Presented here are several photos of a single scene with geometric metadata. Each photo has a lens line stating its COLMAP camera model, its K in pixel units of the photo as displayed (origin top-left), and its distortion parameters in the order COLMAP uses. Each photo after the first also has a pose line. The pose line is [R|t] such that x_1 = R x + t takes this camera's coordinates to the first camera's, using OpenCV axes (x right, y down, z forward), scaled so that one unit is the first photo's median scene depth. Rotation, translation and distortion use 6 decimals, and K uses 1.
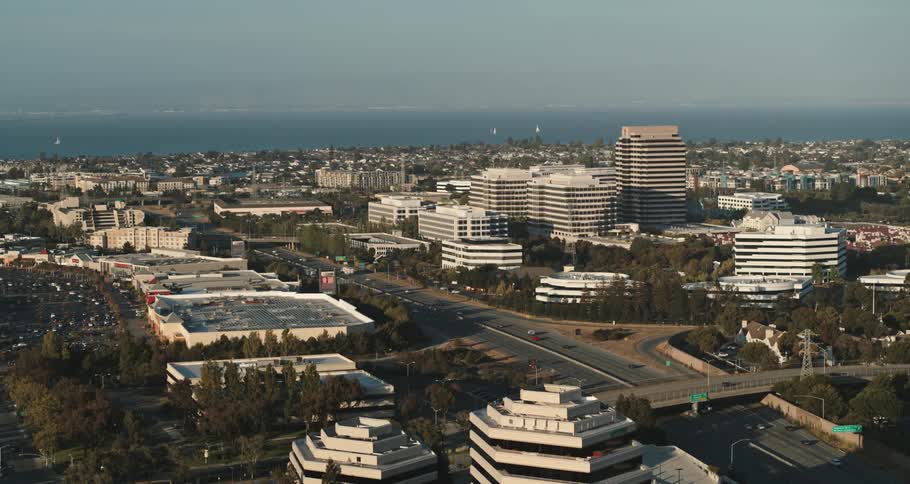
lens RADIAL K [[1902.7, 0, 455.0], [0, 1902.7, 242.0], [0, 0, 1]] dist [-0.025684, -0.123178]
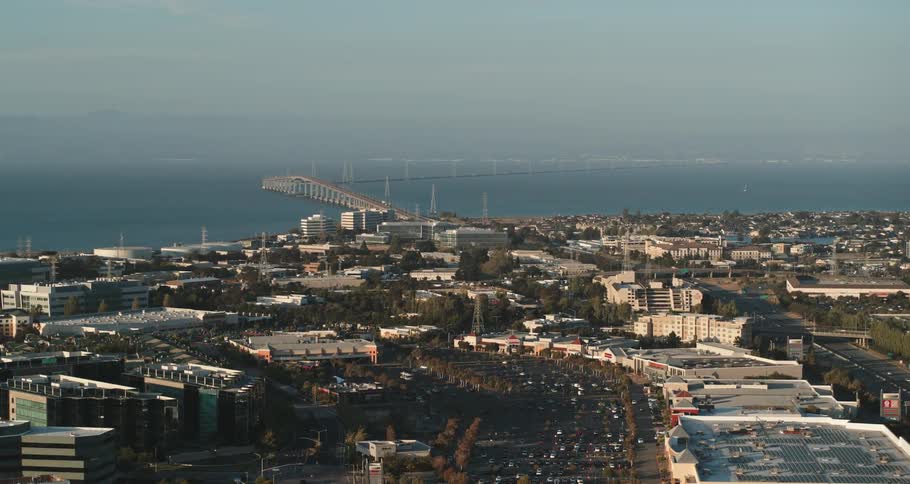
lens RADIAL K [[1902.7, 0, 455.0], [0, 1902.7, 242.0], [0, 0, 1]] dist [-0.025684, -0.123178]
pose [[0.950215, 0.028232, -0.310314, 0.005329], [-0.035942, 0.999170, -0.019155, -0.020977], [0.309516, 0.029354, 0.950441, 0.120621]]
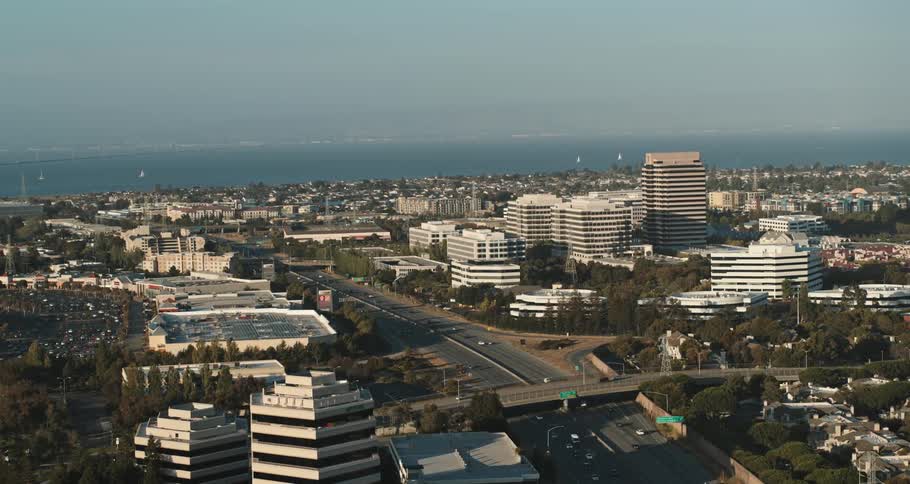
lens RADIAL K [[1902.7, 0, 455.0], [0, 1902.7, 242.0], [0, 0, 1]] dist [-0.025684, -0.123178]
pose [[0.996638, -0.009027, -0.081429, 0.074165], [0.007852, 0.999861, -0.014737, 0.003408], [0.081550, 0.014048, 0.996570, -0.063635]]
